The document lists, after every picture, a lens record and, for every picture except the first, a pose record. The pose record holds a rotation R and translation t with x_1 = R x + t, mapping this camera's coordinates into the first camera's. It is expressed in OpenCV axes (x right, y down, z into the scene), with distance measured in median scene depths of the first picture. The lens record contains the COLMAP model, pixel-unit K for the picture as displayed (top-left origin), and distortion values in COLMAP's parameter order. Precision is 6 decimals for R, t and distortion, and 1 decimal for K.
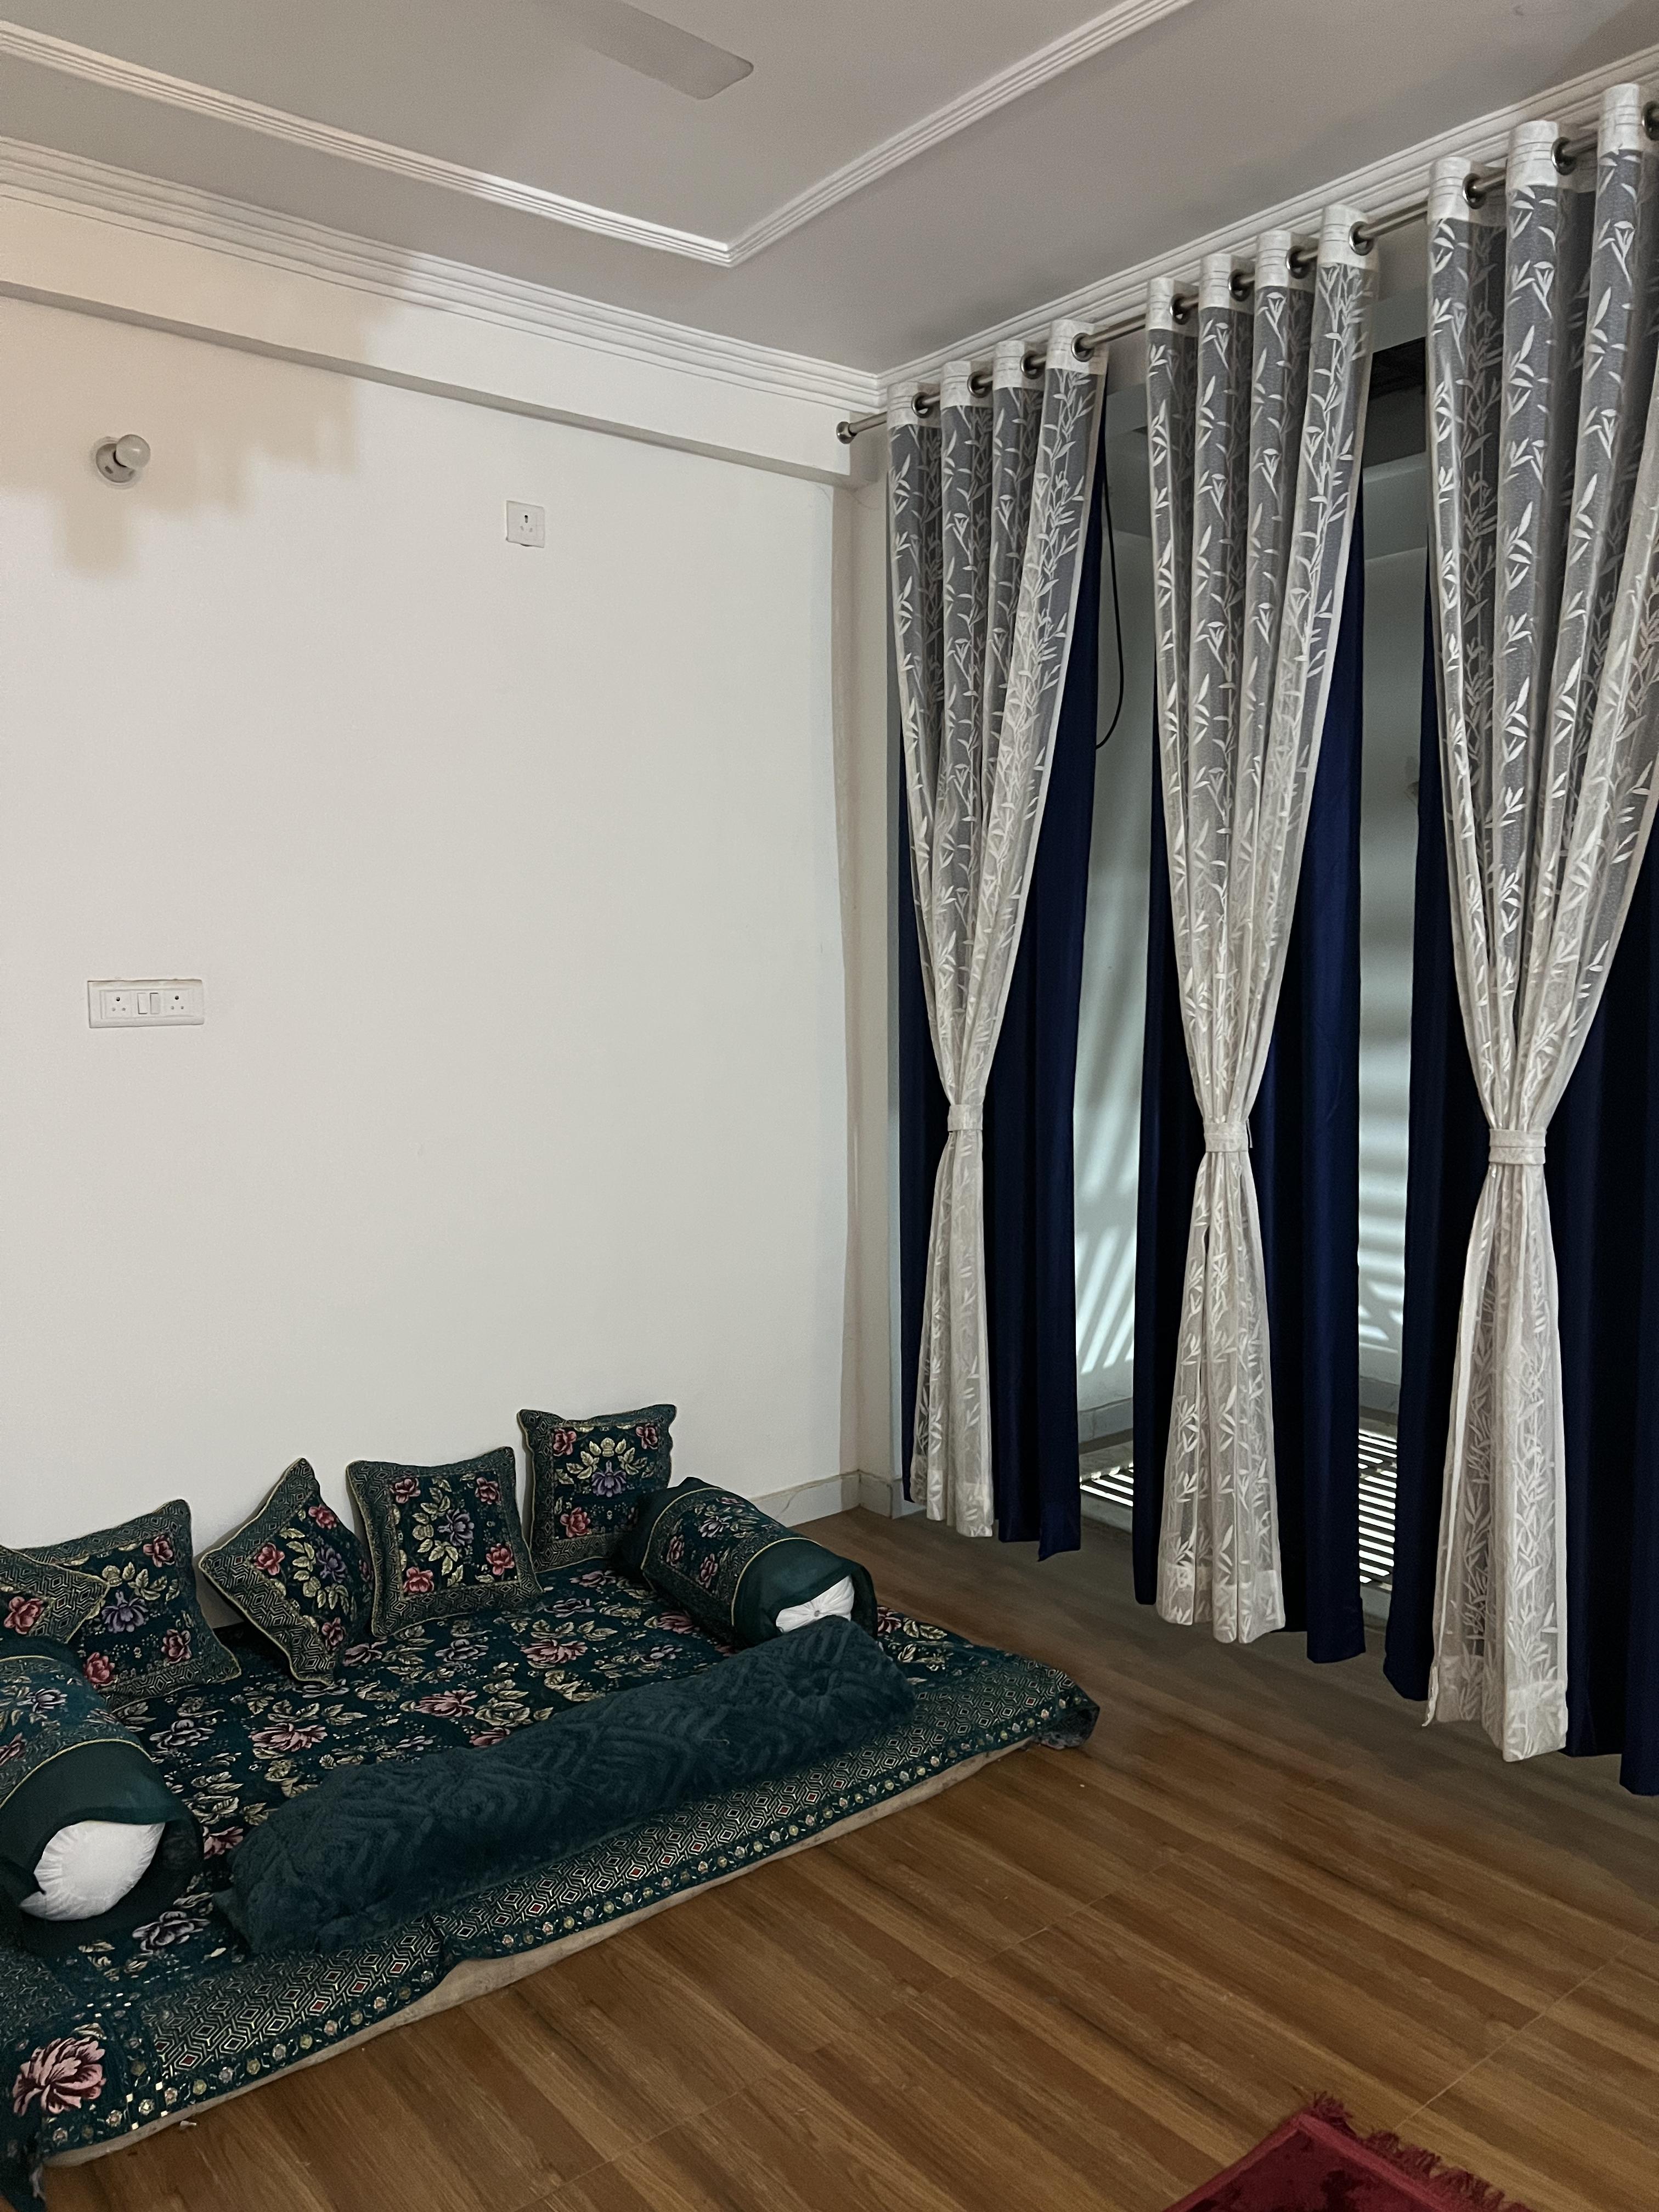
lens RADIAL K [[1679.9, 0, 824.2], [0, 1679.9, 1115.4], [0, 0, 1]] dist [-0.003259, 0.004813]
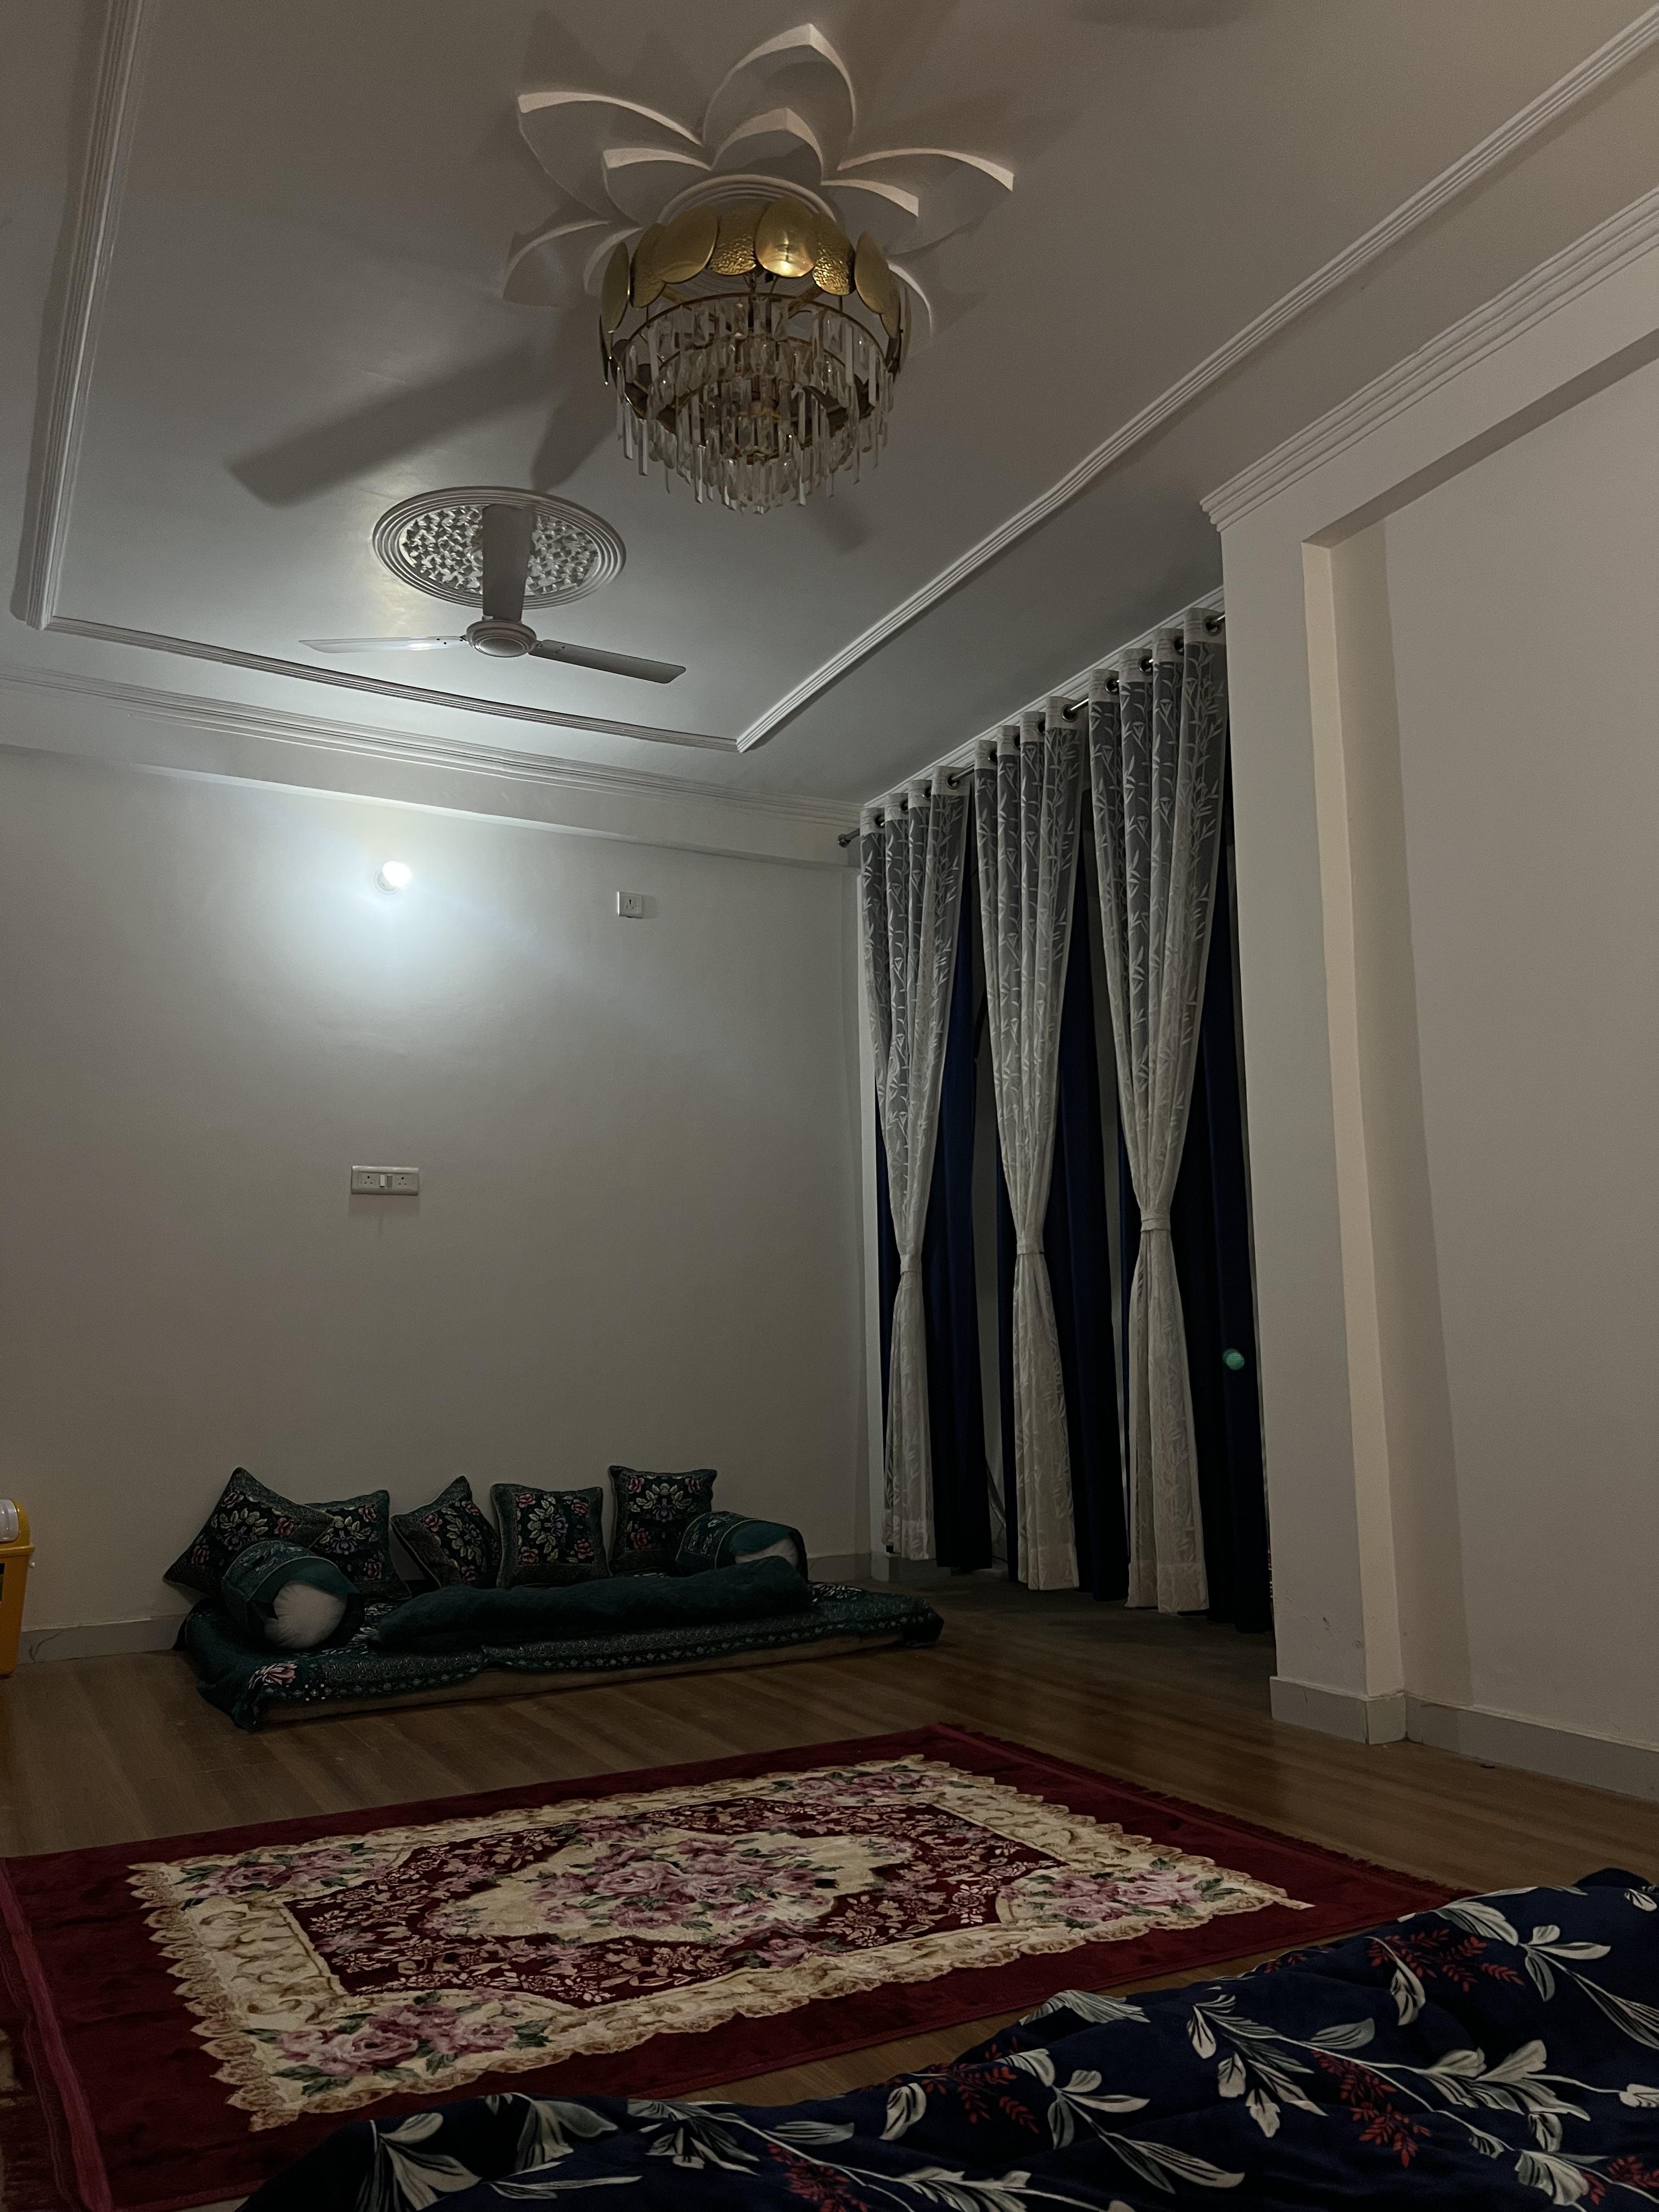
lens RADIAL K [[1679.9, 0, 824.2], [0, 1679.9, 1115.4], [0, 0, 1]] dist [-0.003259, 0.004813]
pose [[0.982714, -0.035478, -0.181699, 0.314969], [-0.007652, 0.972843, -0.231340, 0.236232], [0.184972, 0.228732, 0.955755, -0.506968]]
